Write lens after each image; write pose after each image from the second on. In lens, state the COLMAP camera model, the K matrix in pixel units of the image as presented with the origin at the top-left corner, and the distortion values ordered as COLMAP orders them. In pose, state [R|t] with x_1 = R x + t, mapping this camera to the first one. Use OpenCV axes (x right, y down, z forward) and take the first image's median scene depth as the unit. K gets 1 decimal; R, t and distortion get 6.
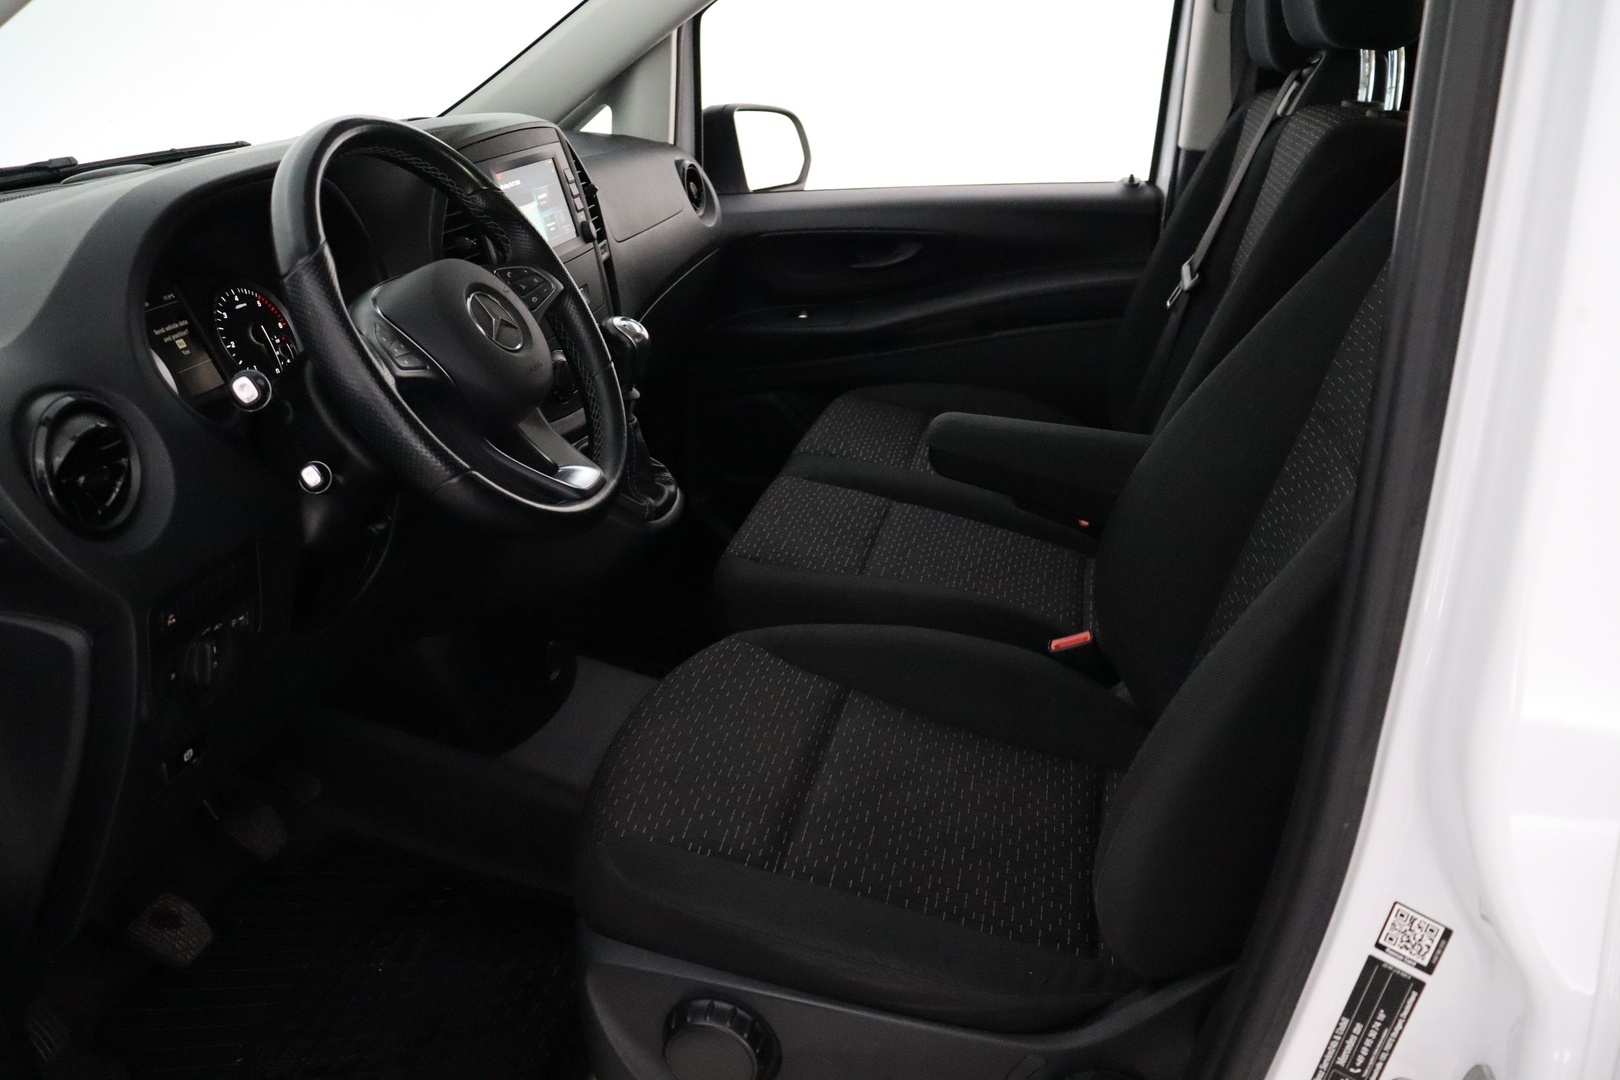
lens RADIAL K [[1308.7, 0, 810.0], [0, 1308.7, 540.0], [0, 0, 1]] dist [-0.119437, 0.093478]
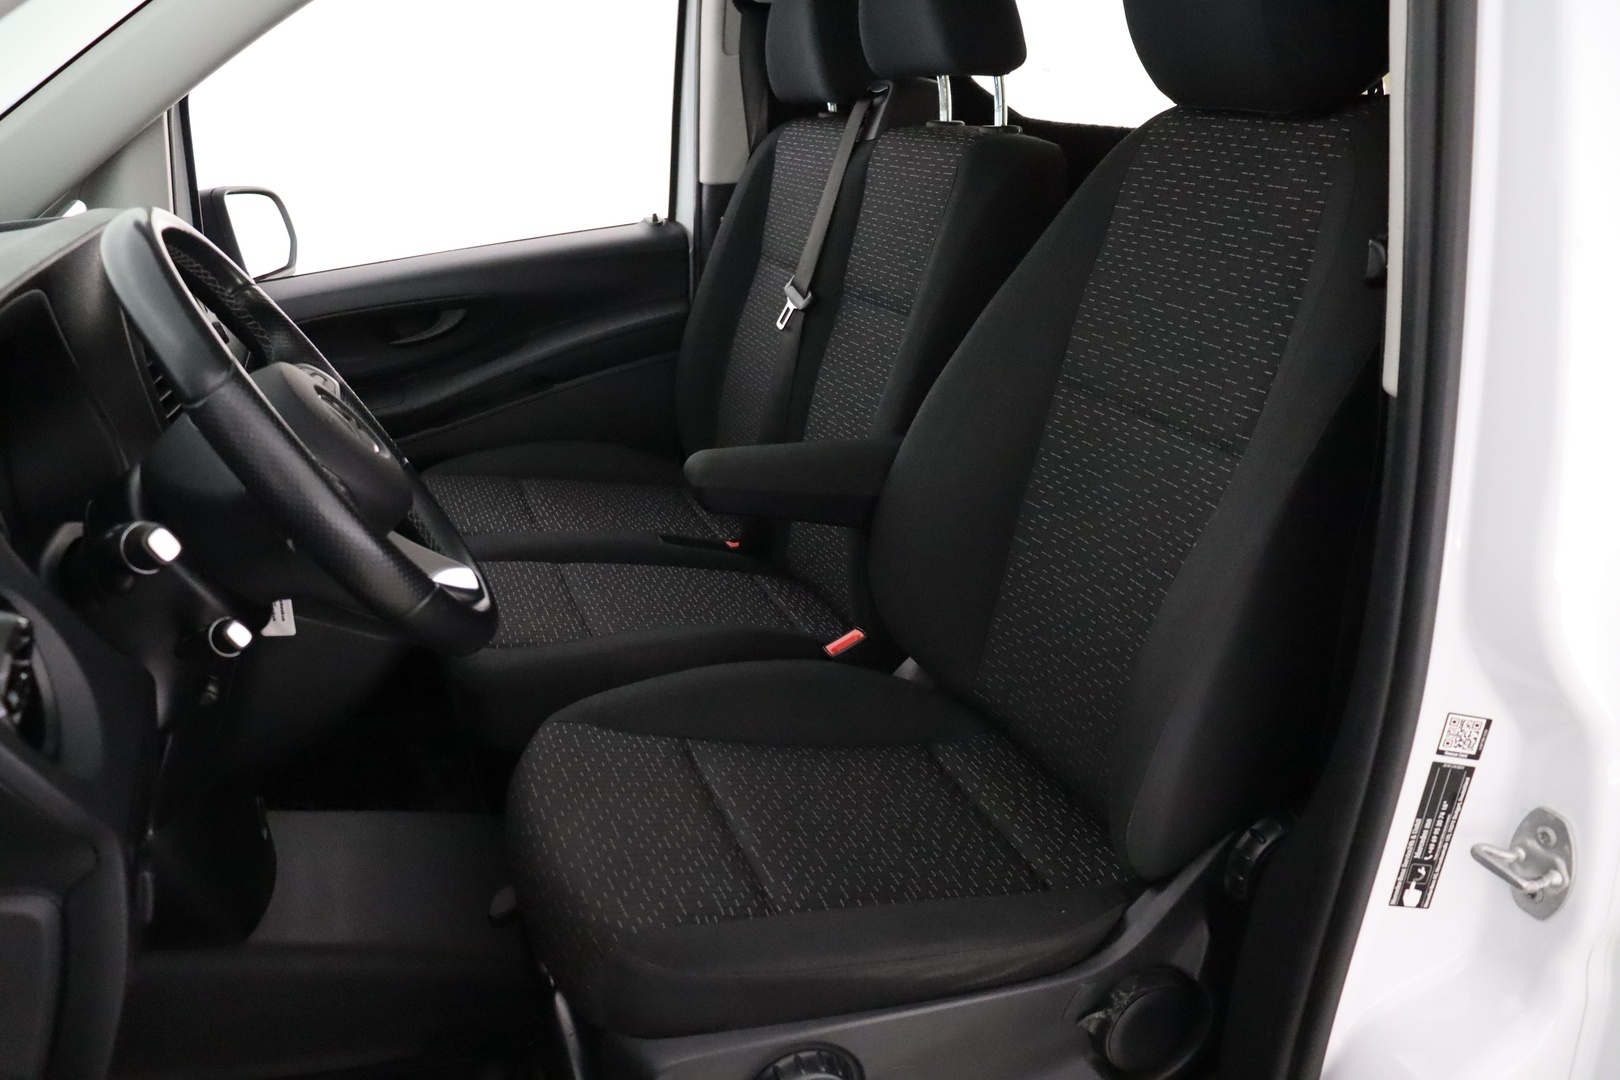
lens RADIAL K [[1322.9, 0, 810.0], [0, 1322.9, 540.0], [0, 0, 1]] dist [-0.072037, -0.000169]
pose [[0.859206, -0.212016, 0.465634, -0.415165], [0.231090, 0.972792, 0.016523, -0.036849], [-0.456468, 0.093407, 0.884823, 0.066441]]
